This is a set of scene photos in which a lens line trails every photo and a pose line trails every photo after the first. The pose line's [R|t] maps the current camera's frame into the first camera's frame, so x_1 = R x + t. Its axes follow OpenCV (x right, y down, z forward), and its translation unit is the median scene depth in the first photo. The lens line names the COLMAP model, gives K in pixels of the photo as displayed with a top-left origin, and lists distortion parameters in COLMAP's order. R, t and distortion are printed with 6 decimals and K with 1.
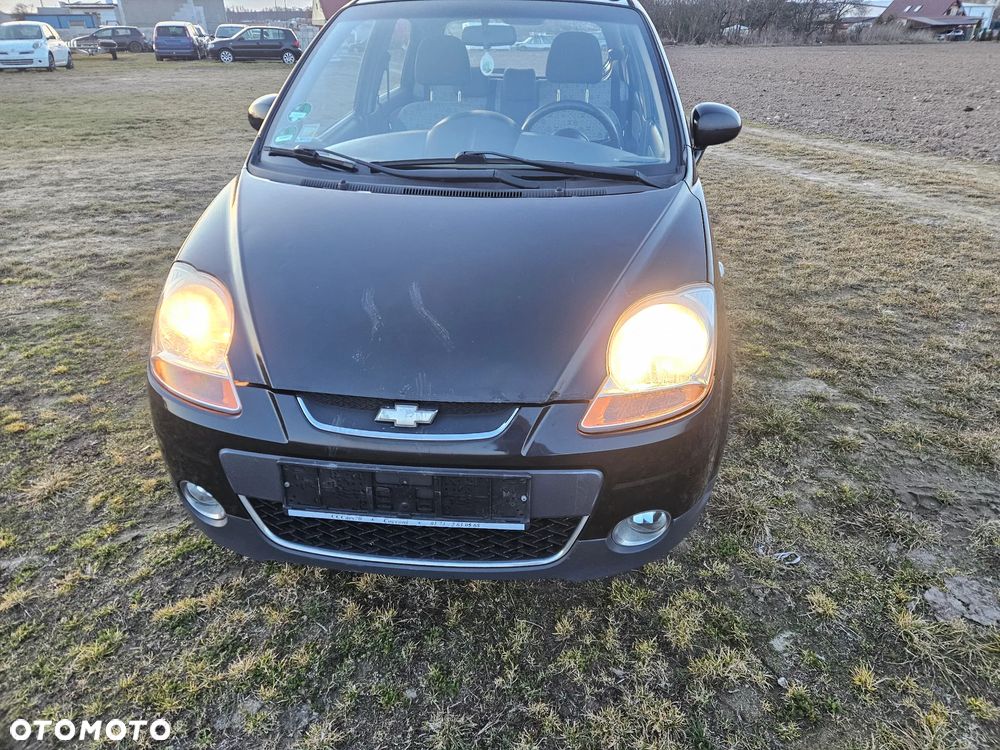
lens RADIAL K [[676.1, 0, 500.0], [0, 676.1, 375.0], [0, 0, 1]] dist [0.071926, -0.058557]
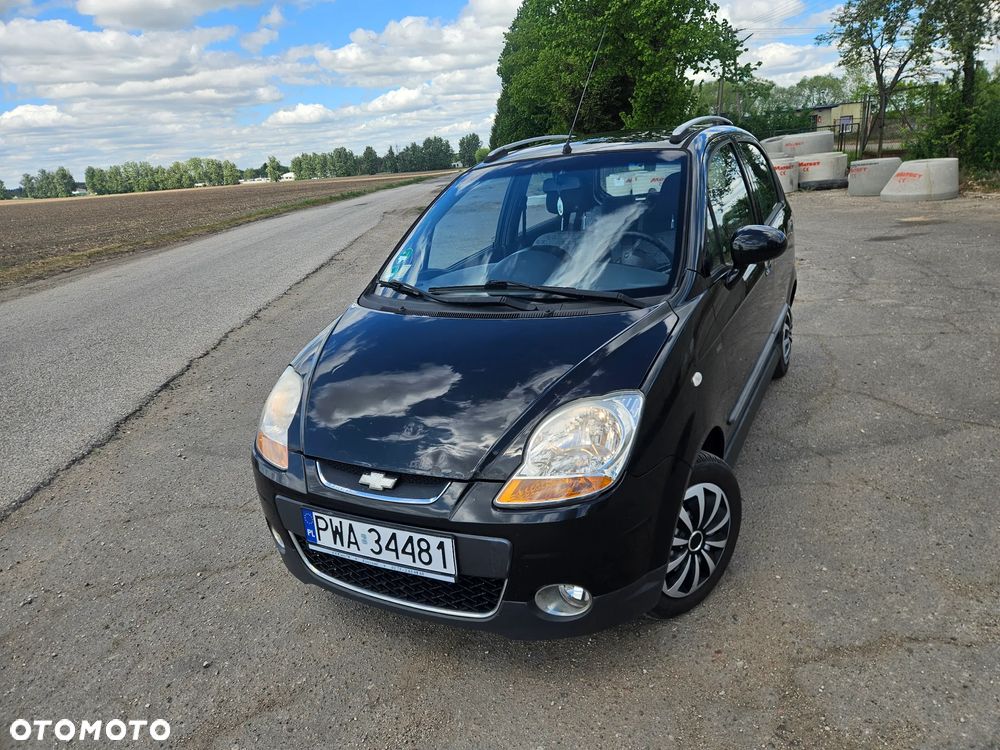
lens RADIAL K [[686.7, 0, 500.0], [0, 686.7, 375.0], [0, 0, 1]] dist [0.079140, -0.059817]
pose [[0.922120, 0.027447, -0.385928, 0.597346], [-0.081099, 0.989033, -0.123434, 0.001232], [0.378308, 0.145120, 0.914234, -0.185044]]
